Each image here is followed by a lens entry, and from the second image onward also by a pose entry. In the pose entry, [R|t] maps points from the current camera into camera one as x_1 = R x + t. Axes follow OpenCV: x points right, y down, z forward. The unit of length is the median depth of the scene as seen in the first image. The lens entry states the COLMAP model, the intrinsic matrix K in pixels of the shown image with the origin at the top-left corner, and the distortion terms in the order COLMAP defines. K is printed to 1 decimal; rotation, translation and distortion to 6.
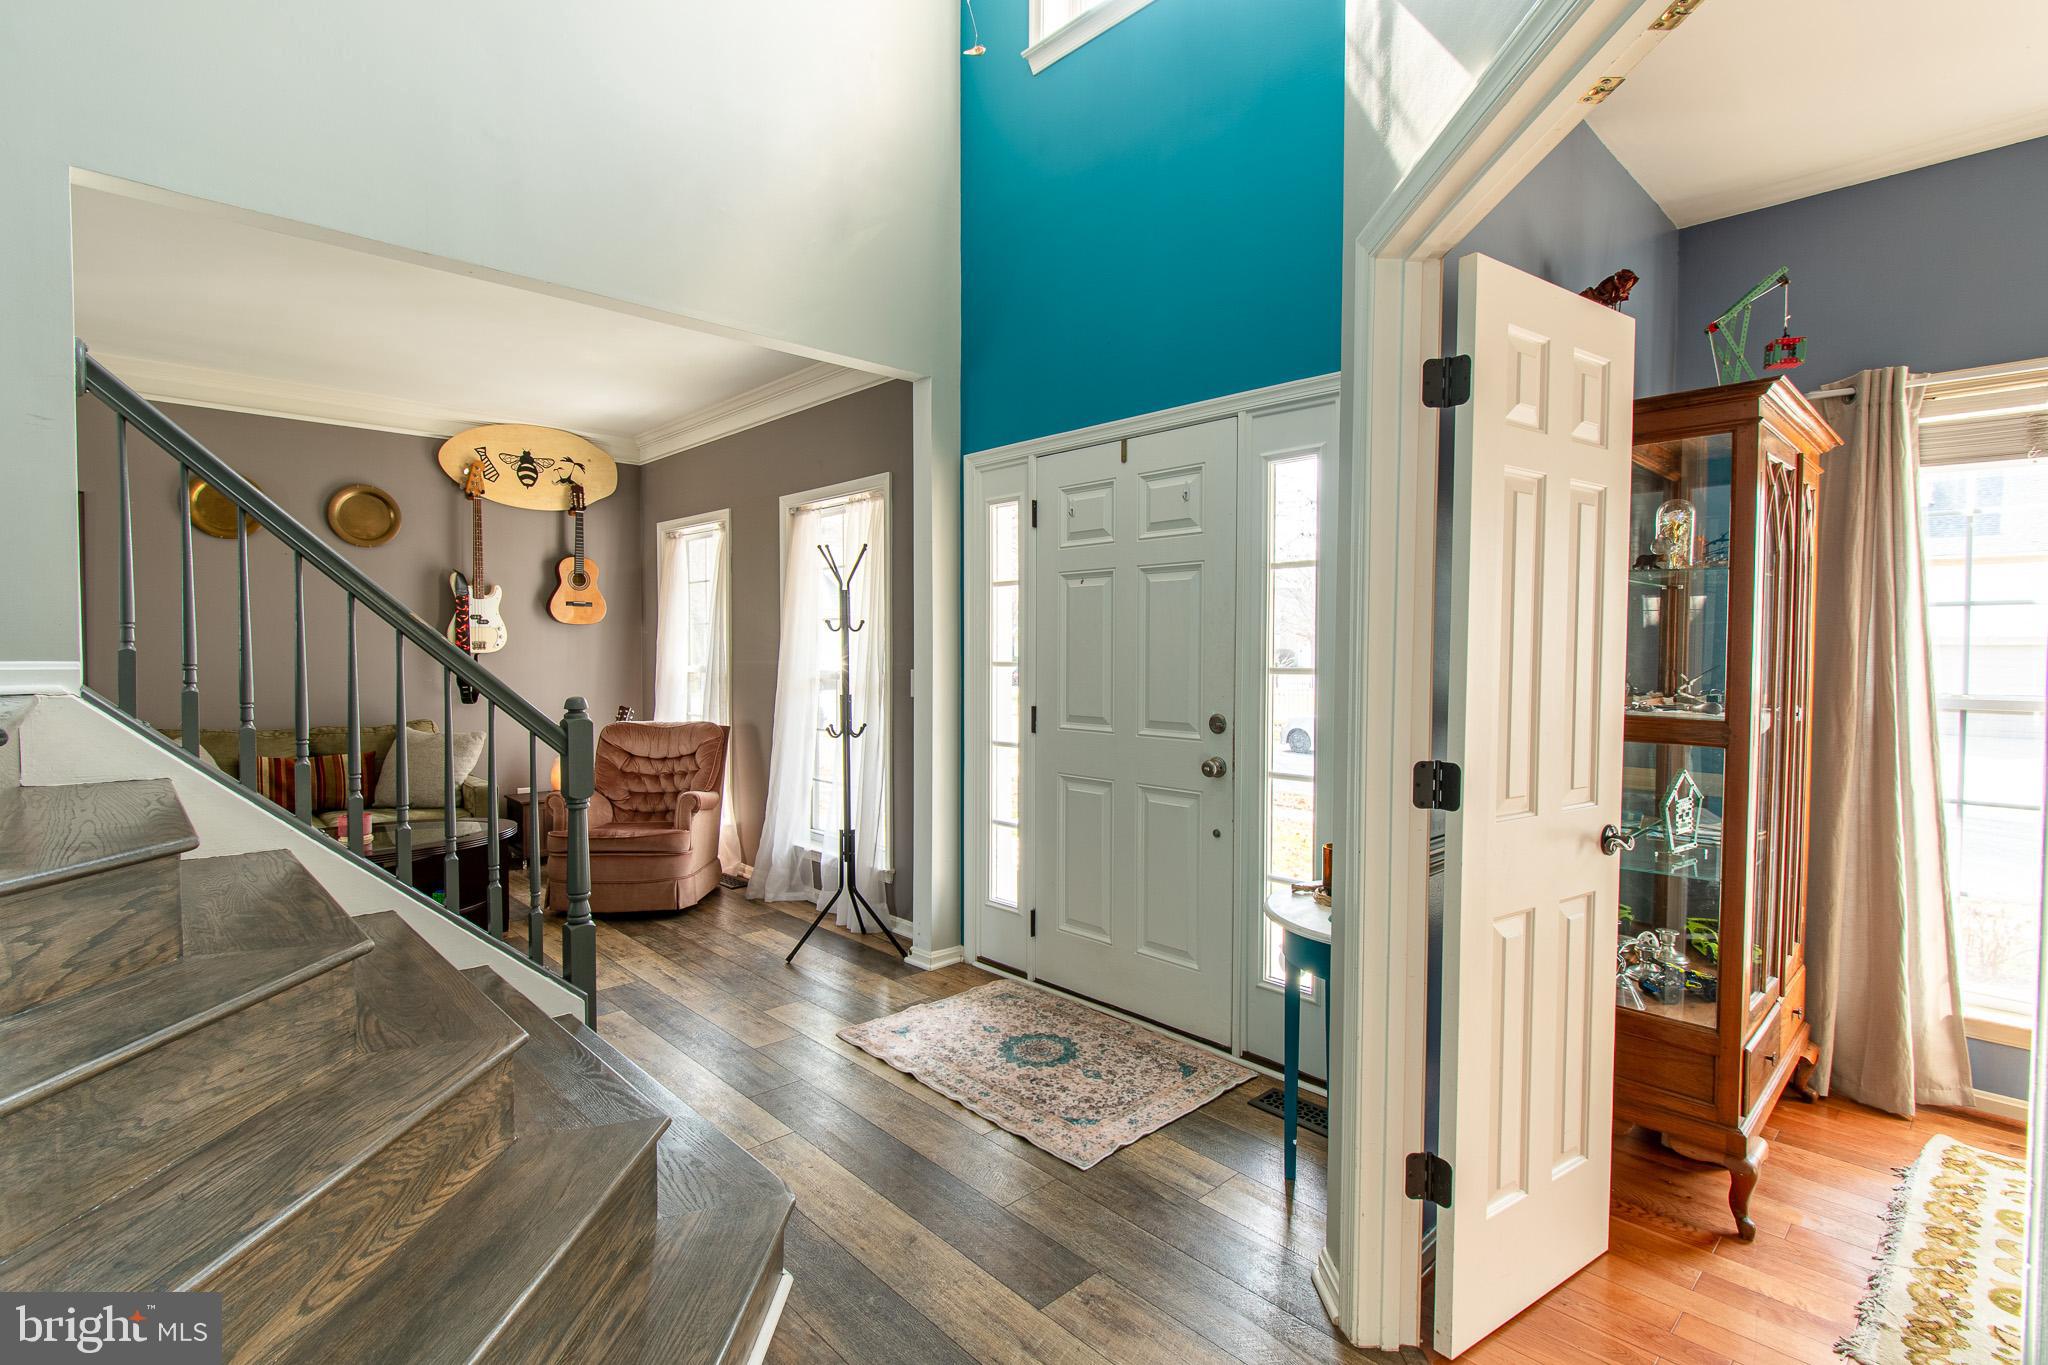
lens RADIAL K [[965.9, 0, 1024.0], [0, 965.9, 682.5], [0, 0, 1]] dist [0.000295, -0.000477]
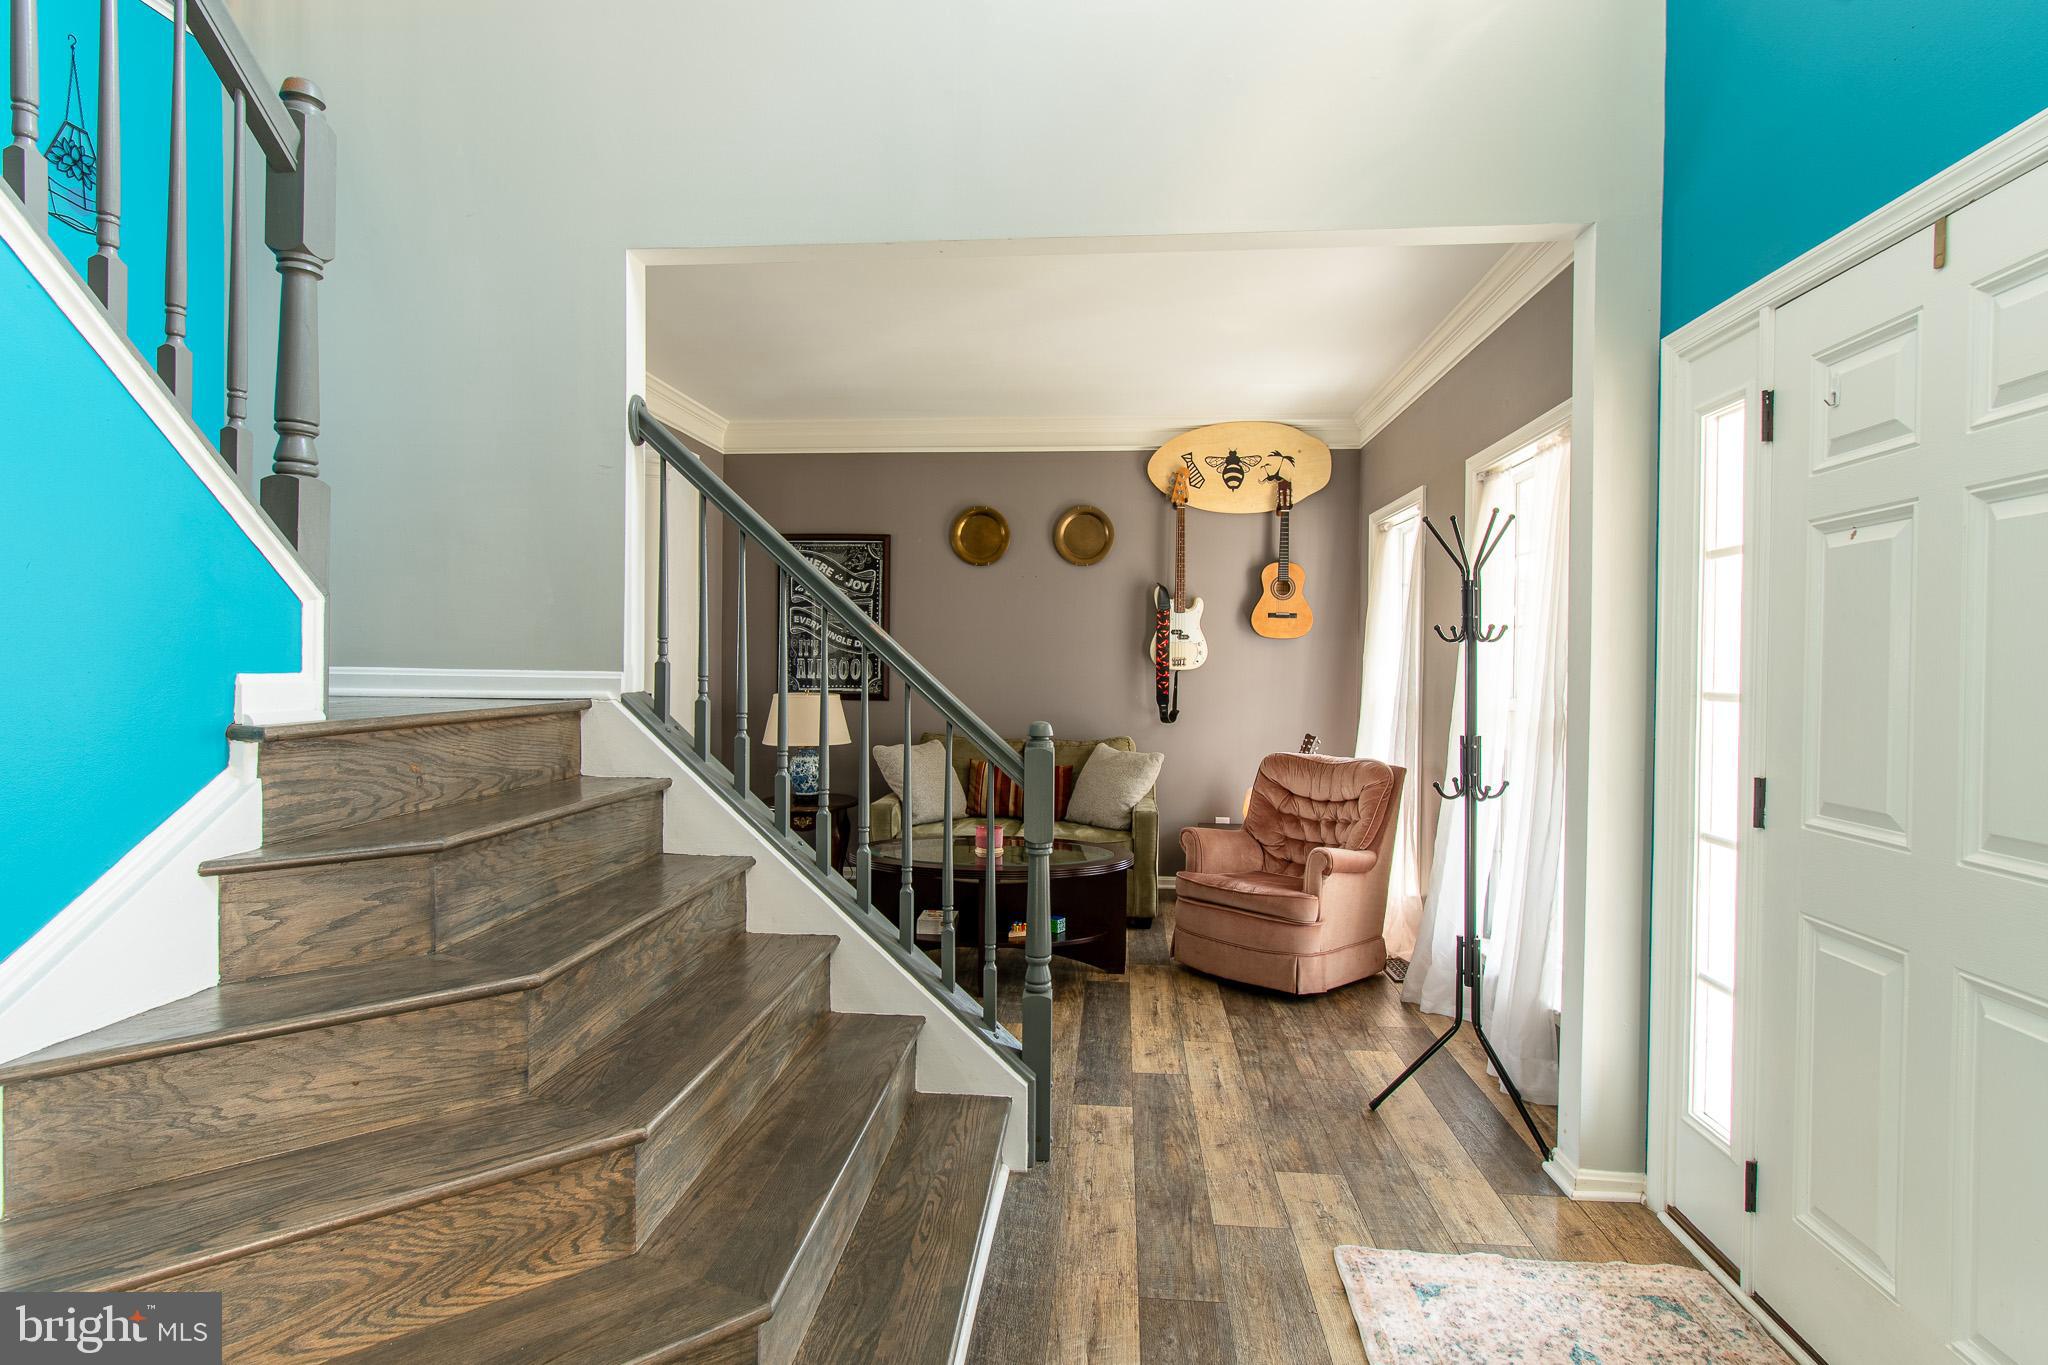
lens RADIAL K [[1057.8, 0, 1020.1], [0, 1057.8, 677.3], [0, 0, 1]] dist [0.000925, -0.000643]
pose [[0.660026, 0.013987, -0.751113, 0.124841], [-0.033486, 0.999381, -0.010816, -0.007399], [0.750496, 0.032291, 0.660086, 0.216291]]
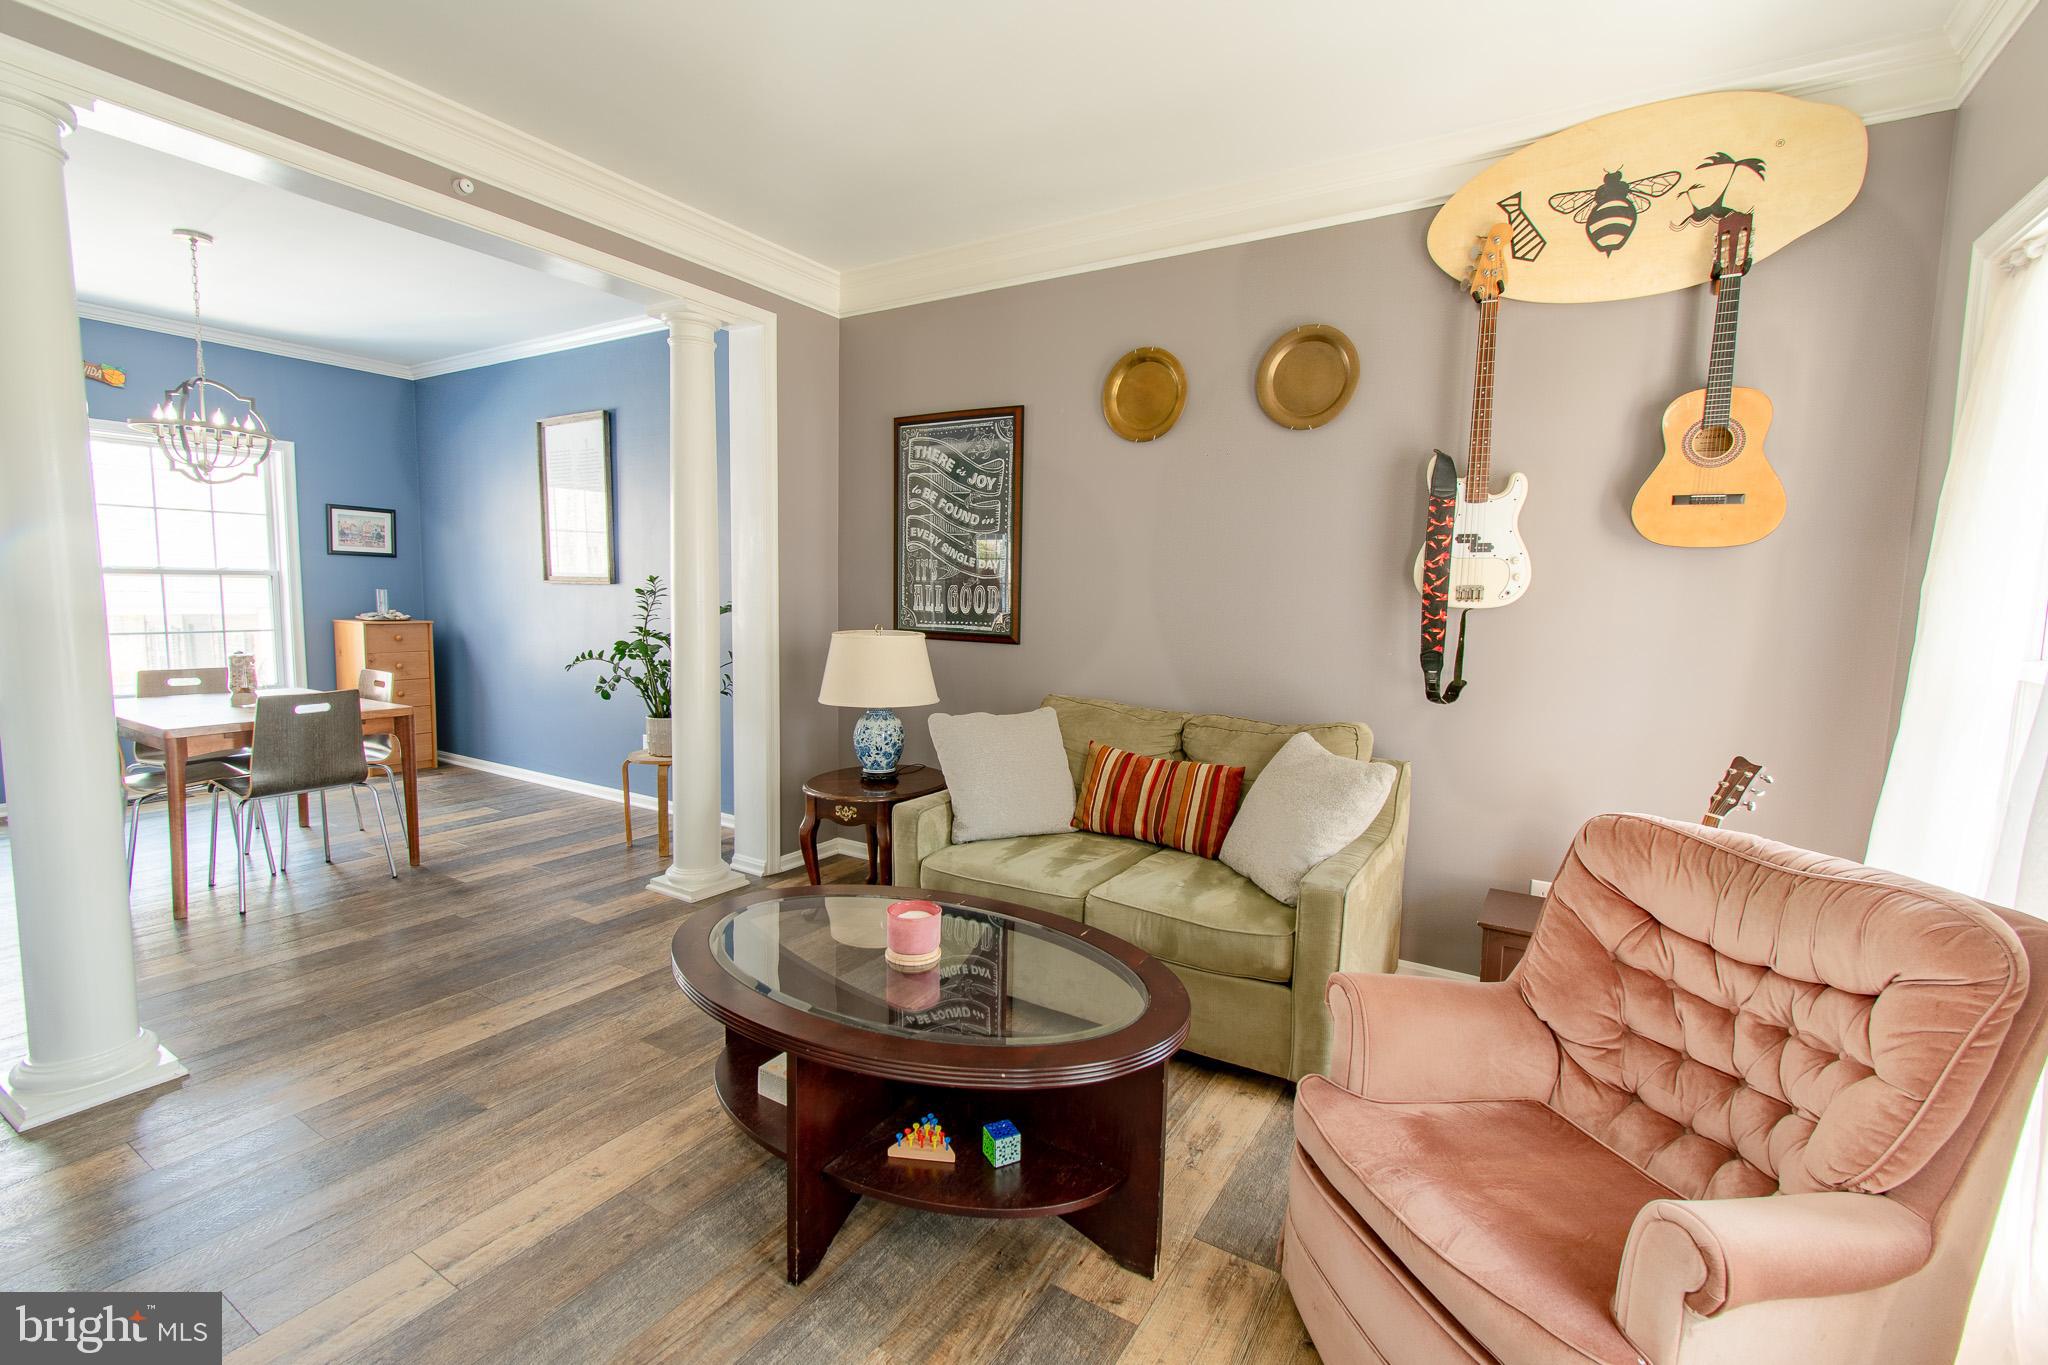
lens RADIAL K [[902.3, 0, 1021.7], [0, 902.3, 676.7], [0, 0, 1]] dist [0.003843, -0.001277]
pose [[0.258329, 0.090376, -0.961820, -0.170843], [-0.055219, 0.995368, 0.078698, -0.020586], [0.964478, 0.032781, 0.262123, 0.704831]]
